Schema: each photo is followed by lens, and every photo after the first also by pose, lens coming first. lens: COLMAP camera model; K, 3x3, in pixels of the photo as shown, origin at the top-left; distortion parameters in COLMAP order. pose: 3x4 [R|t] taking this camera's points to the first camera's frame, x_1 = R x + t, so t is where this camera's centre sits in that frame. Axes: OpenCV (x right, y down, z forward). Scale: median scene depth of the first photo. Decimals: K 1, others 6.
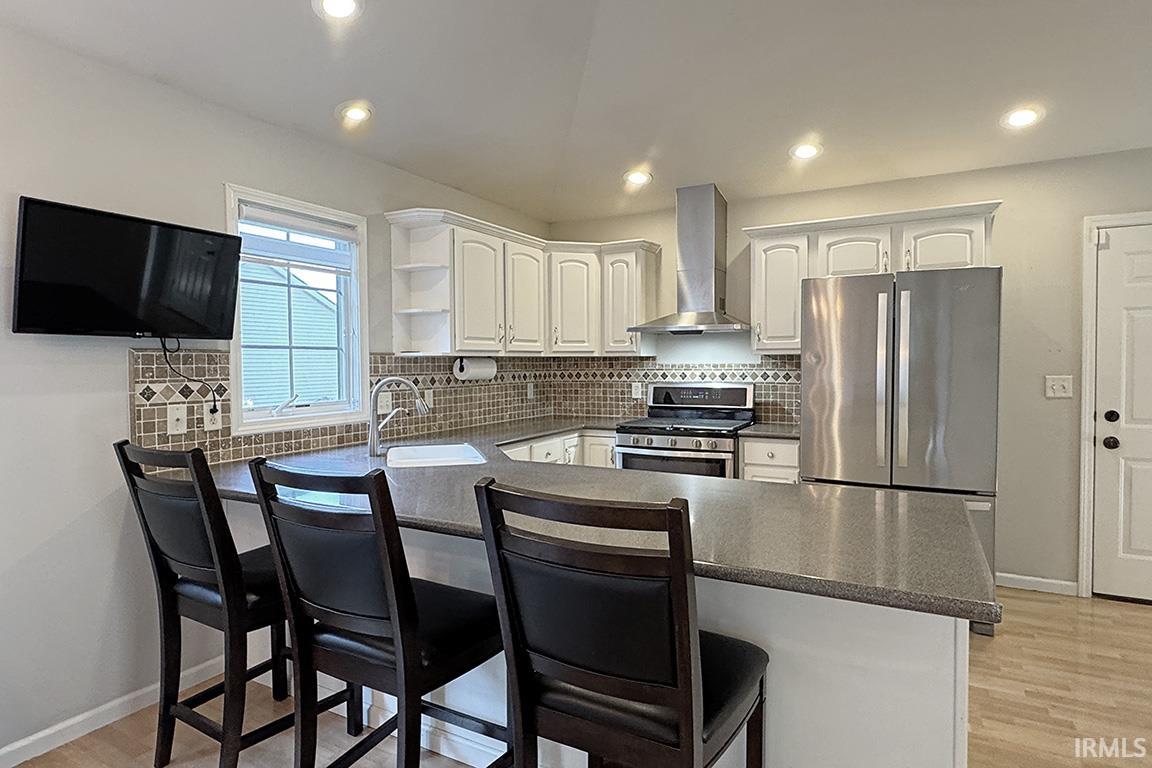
lens RADIAL K [[629.7, 0, 576.0], [0, 629.7, 384.0], [0, 0, 1]] dist [-0.003493, -0.000557]
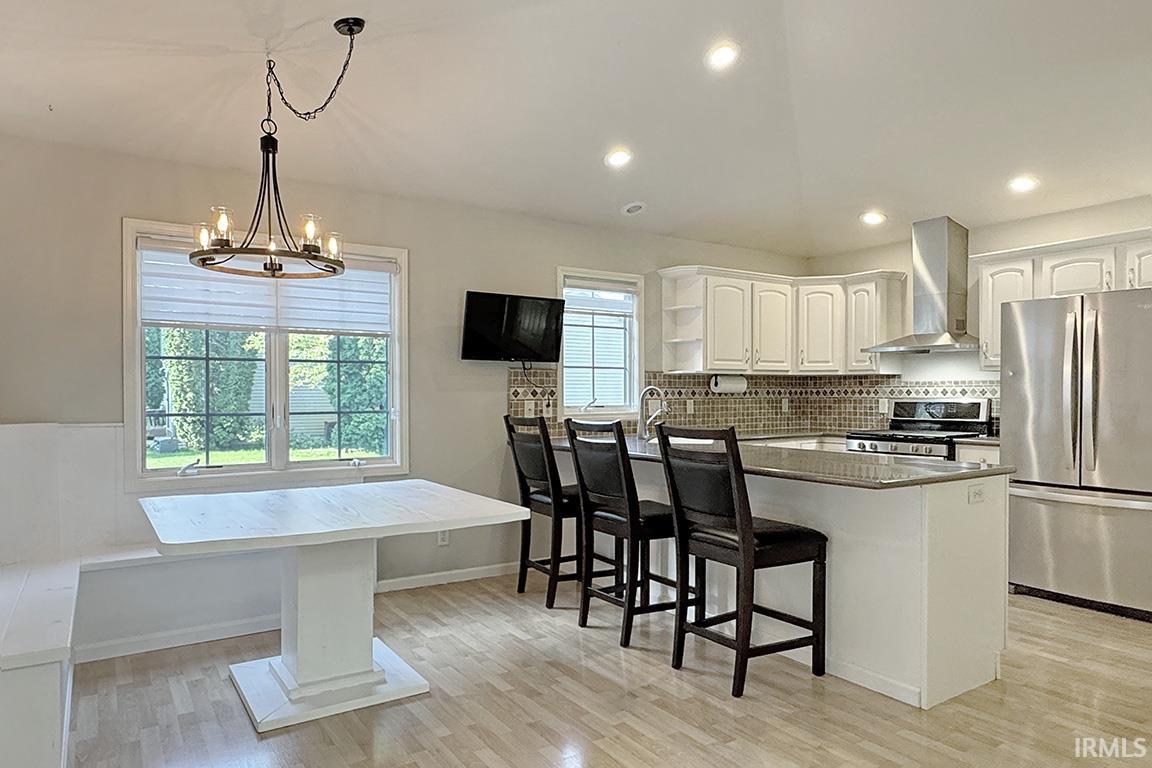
lens RADIAL K [[723.6, 0, 572.9], [0, 723.6, 400.5], [0, 0, 1]] dist [-0.000169, 0.000223]
pose [[0.886503, 0.010008, -0.462615, 0.236454], [-0.020714, 0.999622, -0.018070, 0.041314], [0.462259, 0.025602, 0.886375, -0.429843]]
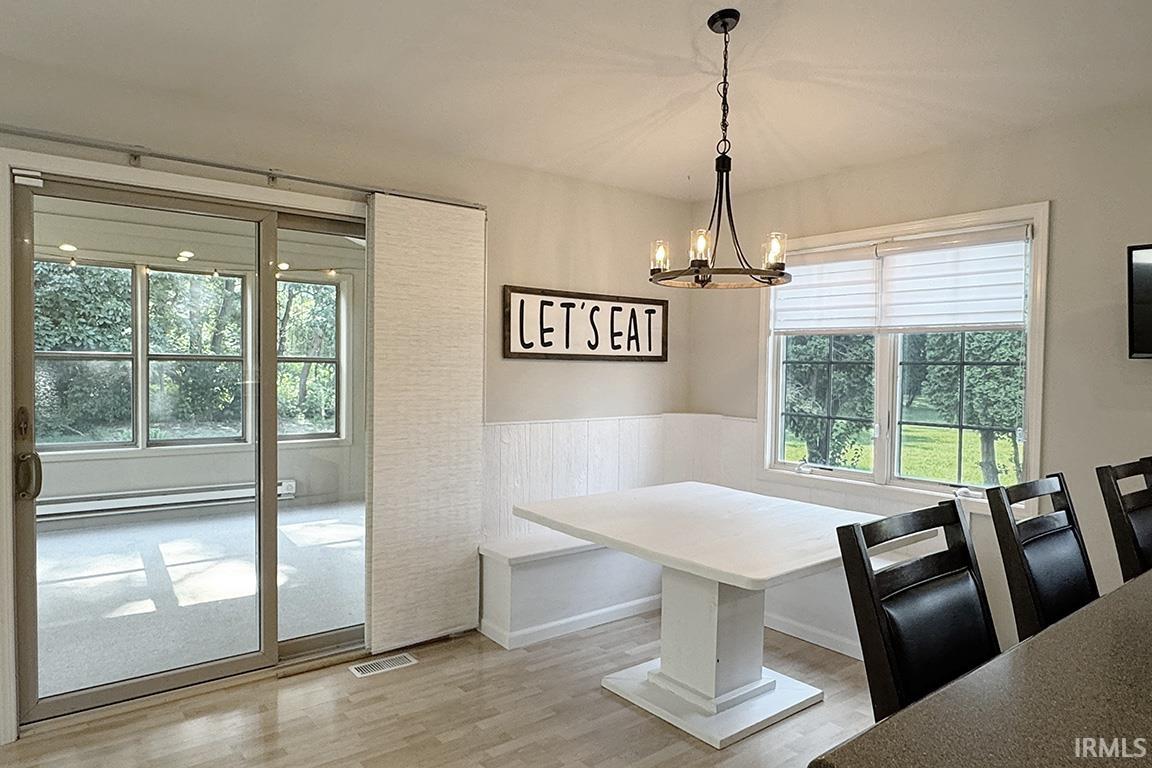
lens RADIAL K [[729.9, 0, 573.9], [0, 729.9, 389.7], [0, 0, 1]] dist [-0.000586, 0.000128]
pose [[-0.389272, 0.034192, -0.920488, 0.412325], [-0.043484, 0.997515, 0.055443, -0.027181], [0.920096, 0.061609, -0.386817, 0.283099]]
